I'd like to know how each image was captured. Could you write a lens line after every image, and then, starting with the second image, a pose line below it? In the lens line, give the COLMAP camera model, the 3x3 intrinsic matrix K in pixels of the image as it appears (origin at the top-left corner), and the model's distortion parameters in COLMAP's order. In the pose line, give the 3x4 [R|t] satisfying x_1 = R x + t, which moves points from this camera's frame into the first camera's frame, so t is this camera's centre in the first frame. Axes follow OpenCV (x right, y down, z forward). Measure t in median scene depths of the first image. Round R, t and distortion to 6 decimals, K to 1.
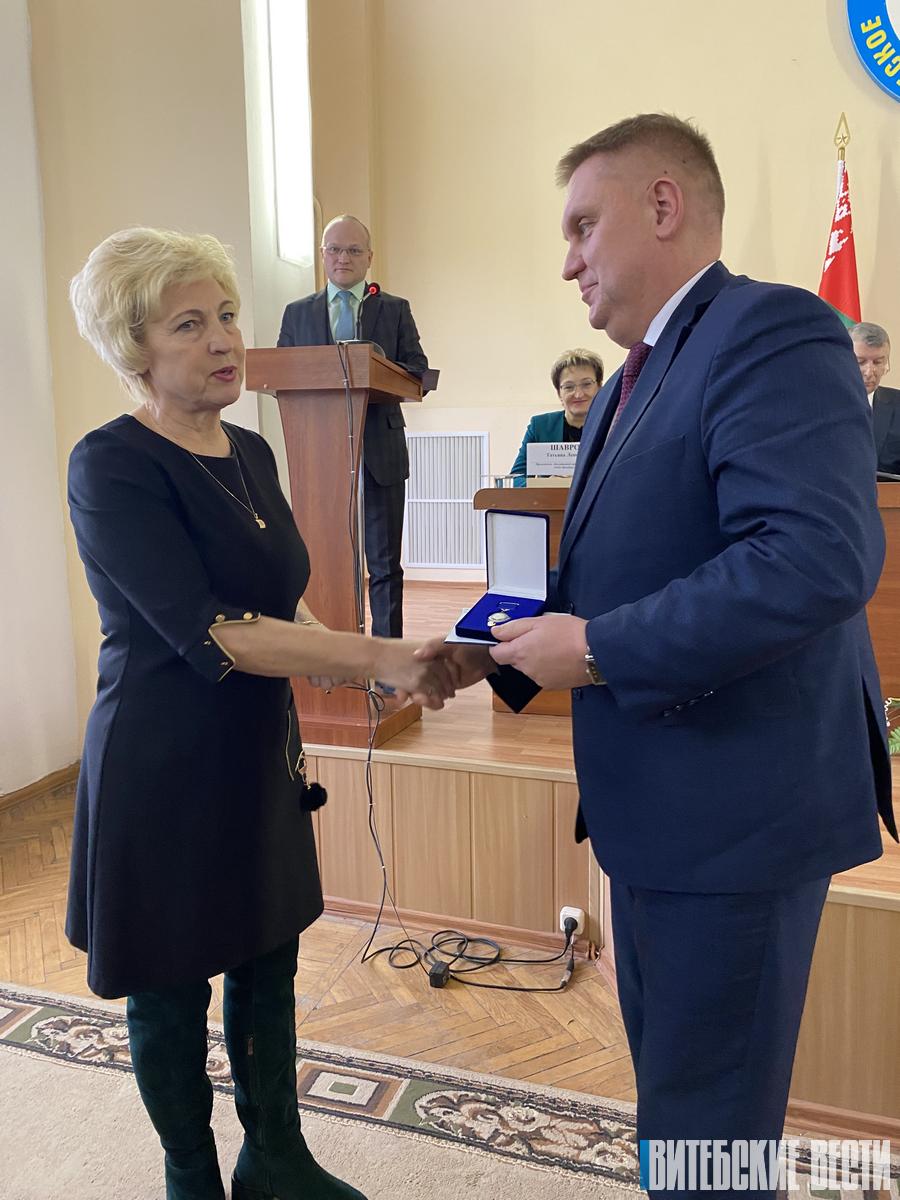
lens RADIAL K [[916.7, 0, 451.5], [0, 916.7, 594.7], [0, 0, 1]] dist [0.030291, -0.026397]
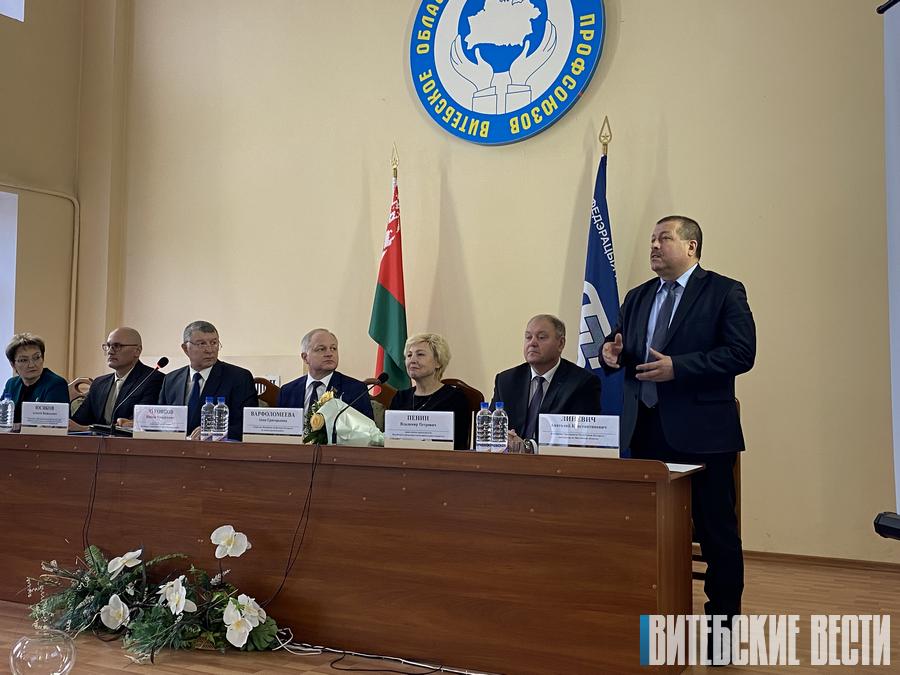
lens RADIAL K [[1034.3, 0, 446.0], [0, 1034.3, 338.6], [0, 0, 1]] dist [0.072974, 0.000000]
pose [[0.977761, 0.020981, -0.208669, 1.394202], [-0.056930, 0.984176, -0.167802, -0.024520], [0.201846, 0.175950, 0.963483, -0.574568]]
